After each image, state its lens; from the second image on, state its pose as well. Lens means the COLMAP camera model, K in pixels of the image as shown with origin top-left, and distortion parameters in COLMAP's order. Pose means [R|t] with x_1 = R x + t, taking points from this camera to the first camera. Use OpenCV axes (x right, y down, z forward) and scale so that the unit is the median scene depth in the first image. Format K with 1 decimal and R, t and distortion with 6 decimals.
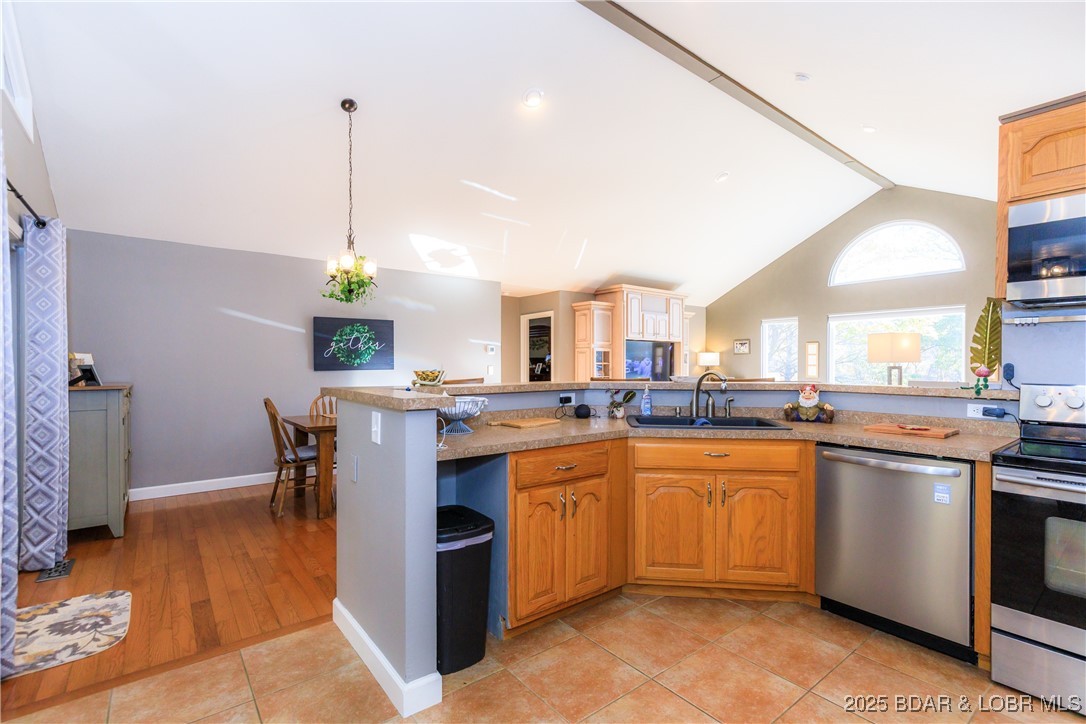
lens RADIAL K [[491.5, 0, 540.6], [0, 491.5, 365.3], [0, 0, 1]] dist [0.007908, 0.000905]
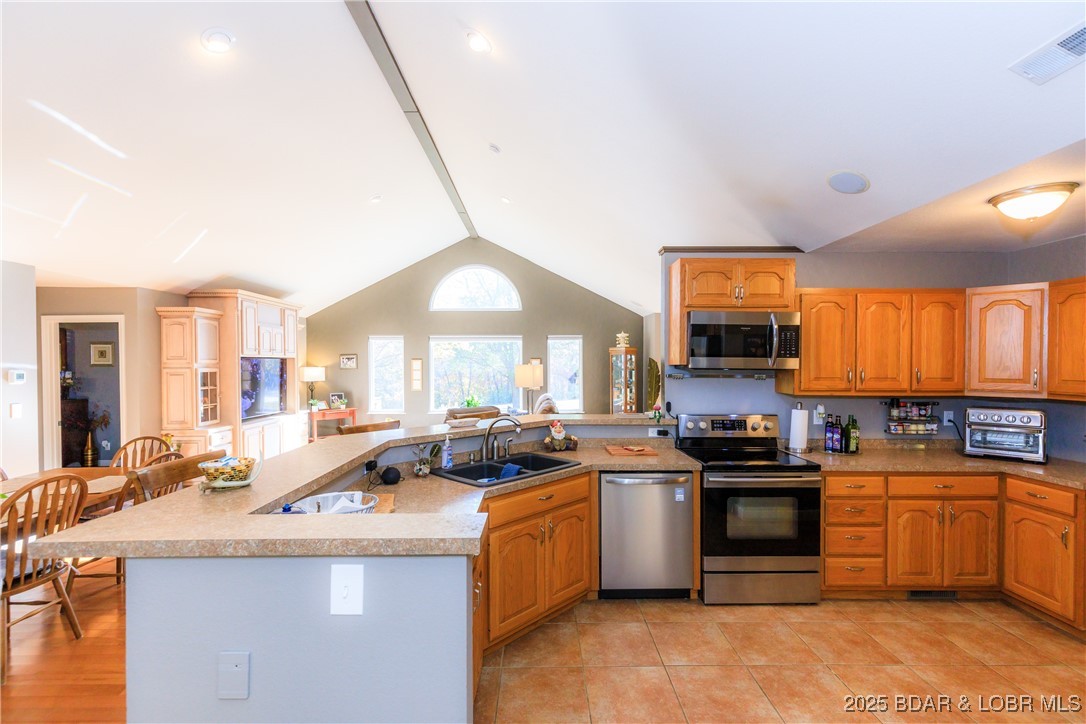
lens RADIAL K [[491.5, 0, 541.6], [0, 491.5, 364.0], [0, 0, 1]] dist [0.007908, 0.000905]
pose [[0.609116, -0.006398, 0.793055, -0.188829], [0.007037, 0.999972, 0.002662, -0.043951], [-0.793050, 0.003959, 0.609144, 0.117267]]
